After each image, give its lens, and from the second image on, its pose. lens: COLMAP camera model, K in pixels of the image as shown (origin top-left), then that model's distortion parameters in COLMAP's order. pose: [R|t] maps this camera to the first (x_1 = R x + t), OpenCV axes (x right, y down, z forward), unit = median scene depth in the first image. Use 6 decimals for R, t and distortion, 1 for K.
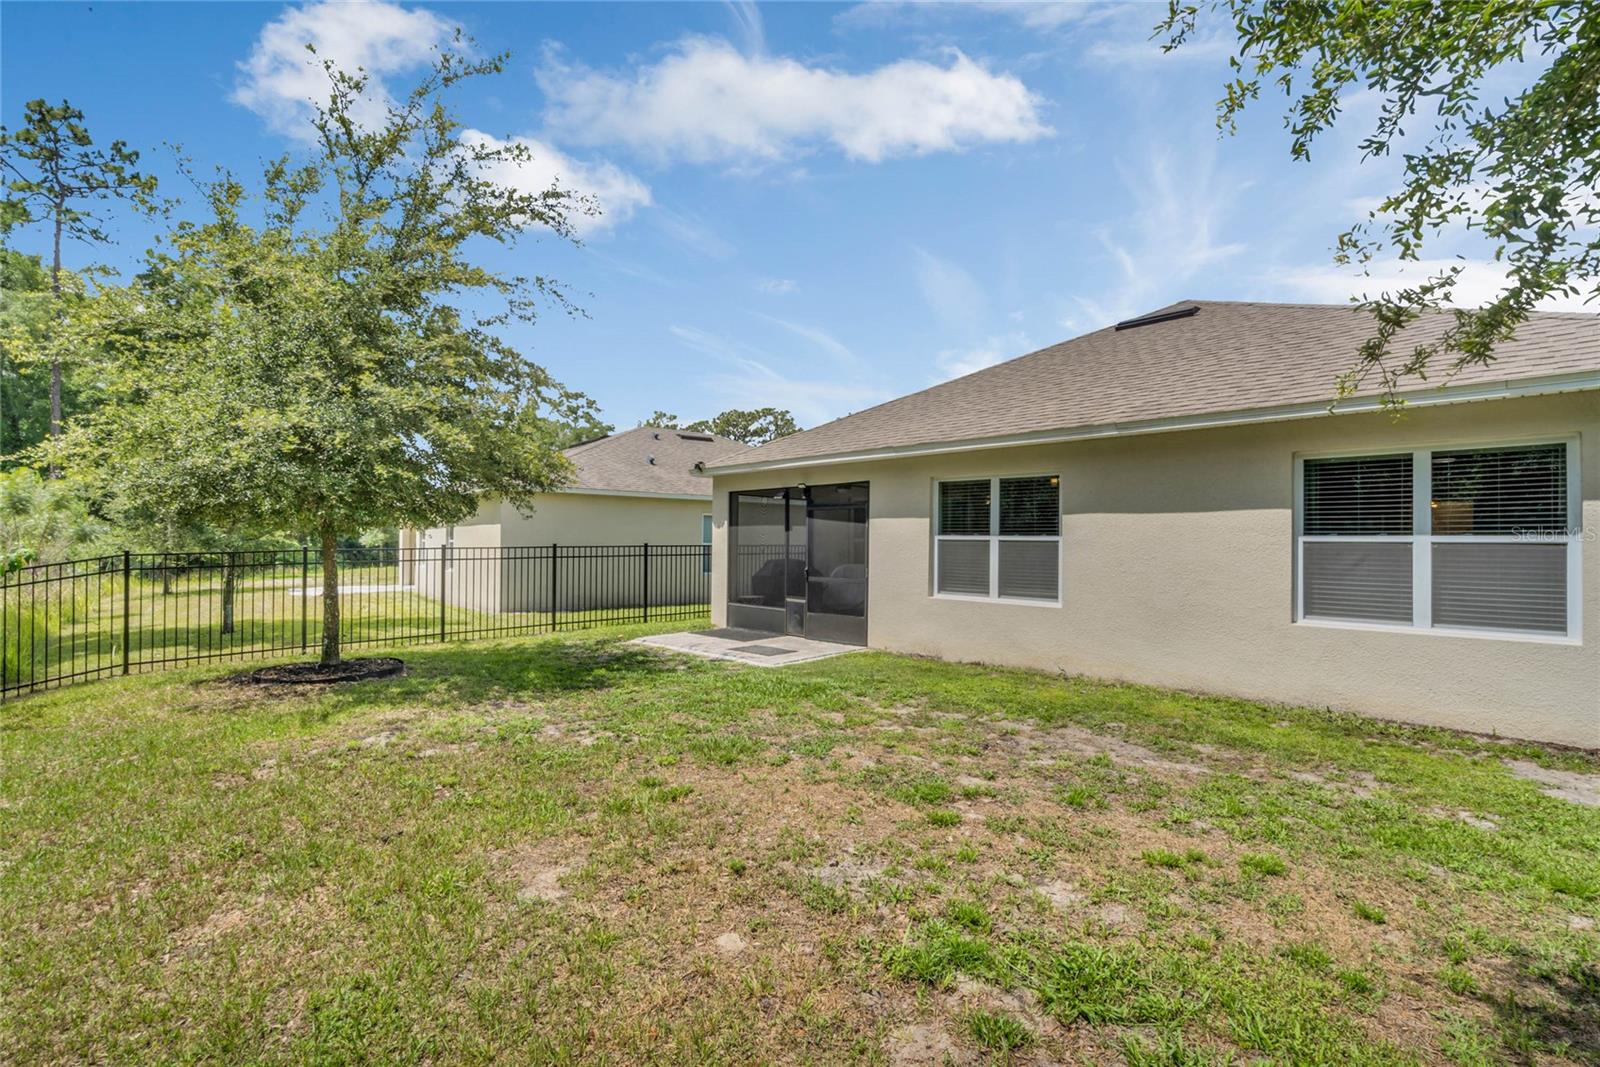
lens RADIAL K [[738.3, 0, 798.9], [0, 738.3, 539.4], [0, 0, 1]] dist [-0.000428, 0.000574]
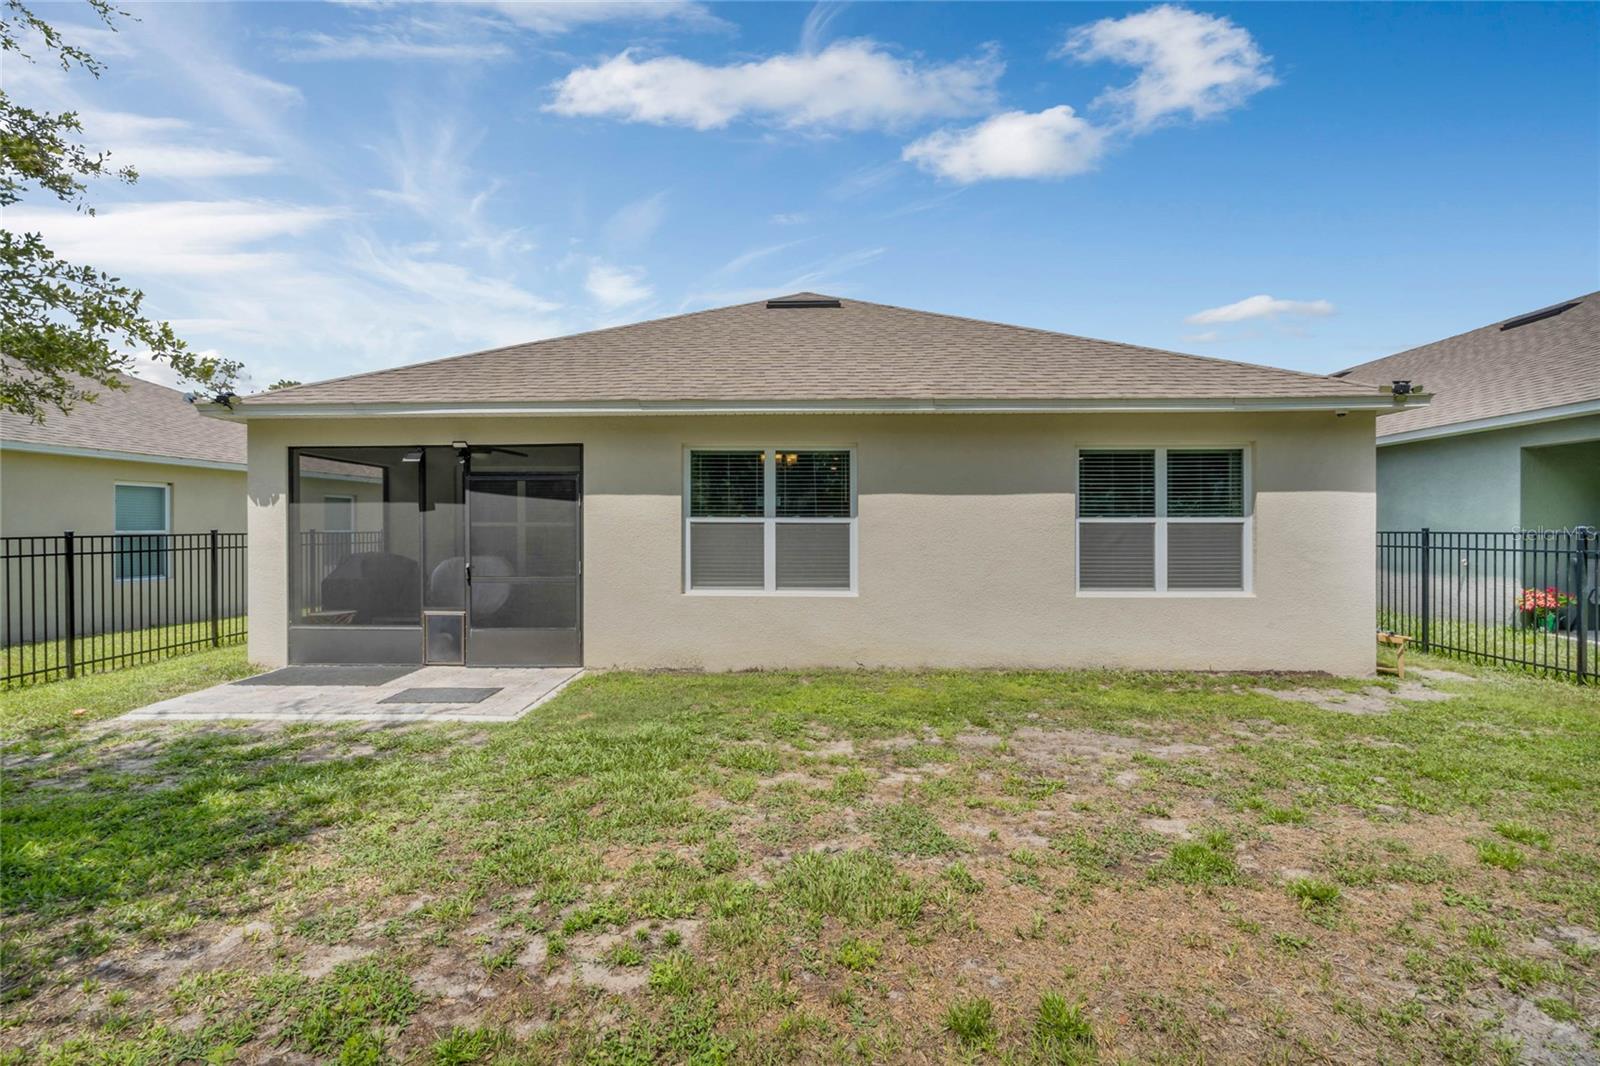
lens RADIAL K [[738.3, 0, 798.9], [0, 738.3, 538.9], [0, 0, 1]] dist [-0.000428, 0.000574]
pose [[0.720291, -0.020481, 0.693370, -0.291928], [0.004094, 0.999672, 0.025276, -0.001659], [-0.693660, -0.015367, 0.720139, 0.346379]]
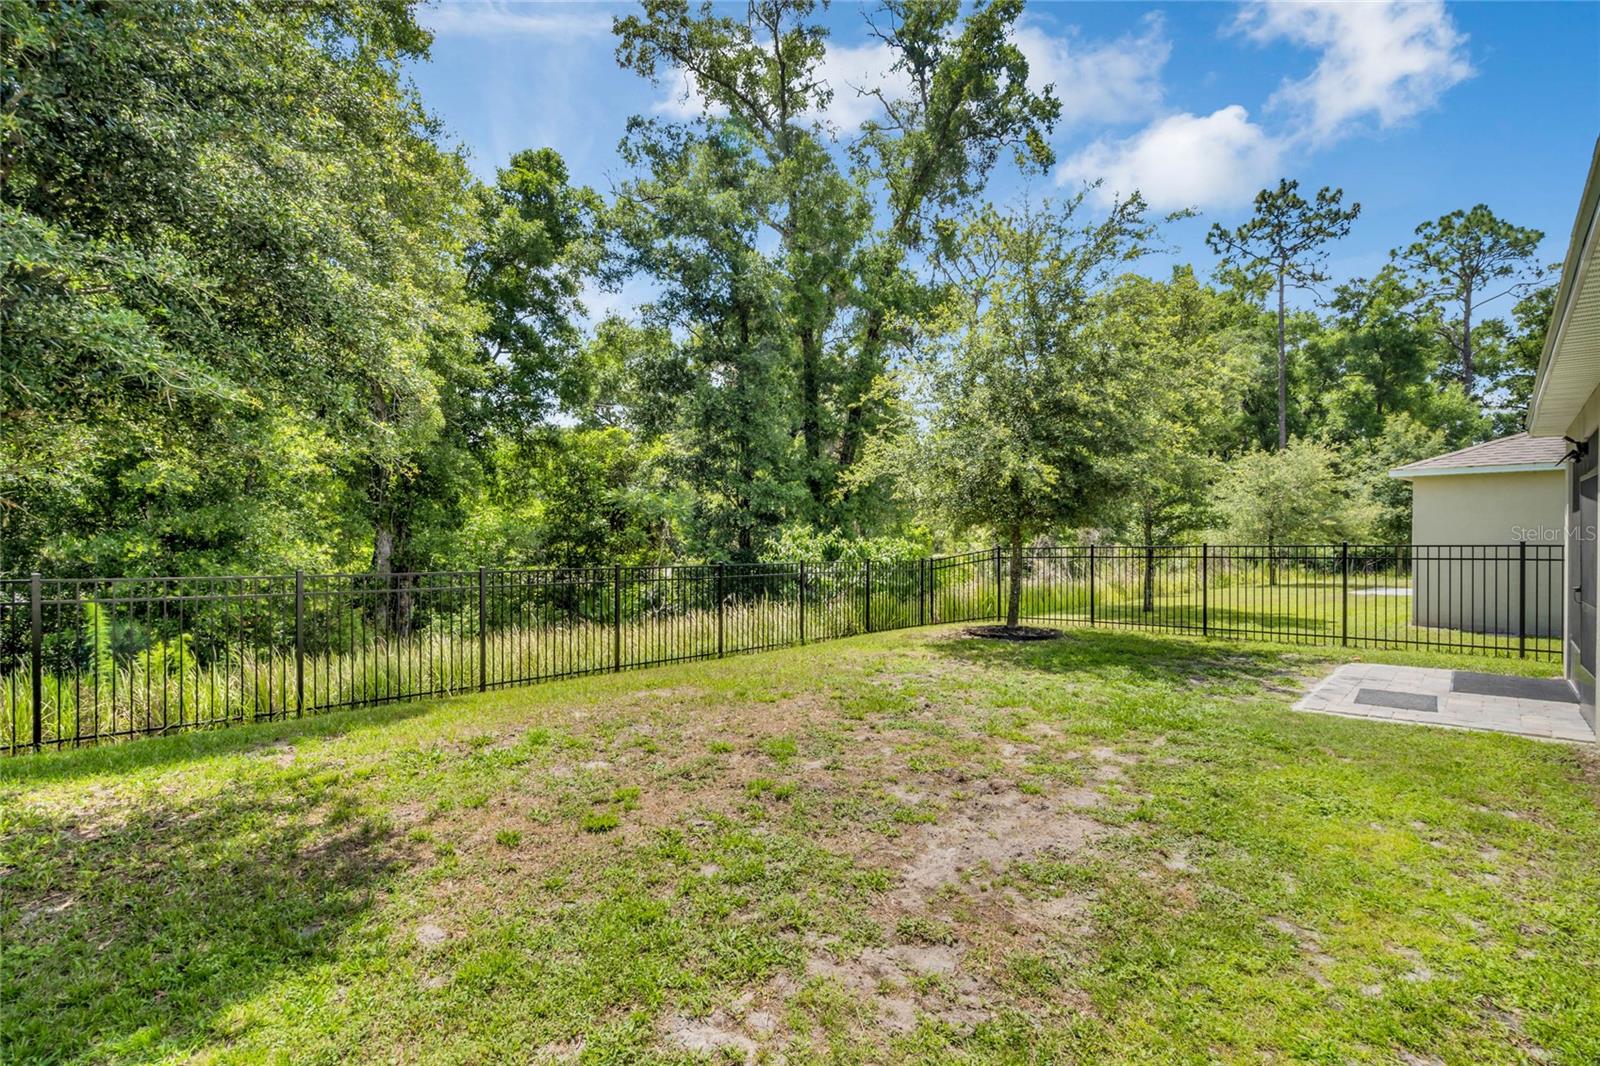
lens RADIAL K [[738.3, 0, 798.9], [0, 738.3, 538.9], [0, 0, 1]] dist [-0.000428, 0.000574]
pose [[0.053552, -0.002501, -0.998562, 0.643474], [0.005949, 0.999980, -0.002186, 0.000303], [0.998547, -0.005823, 0.053566, 0.446831]]
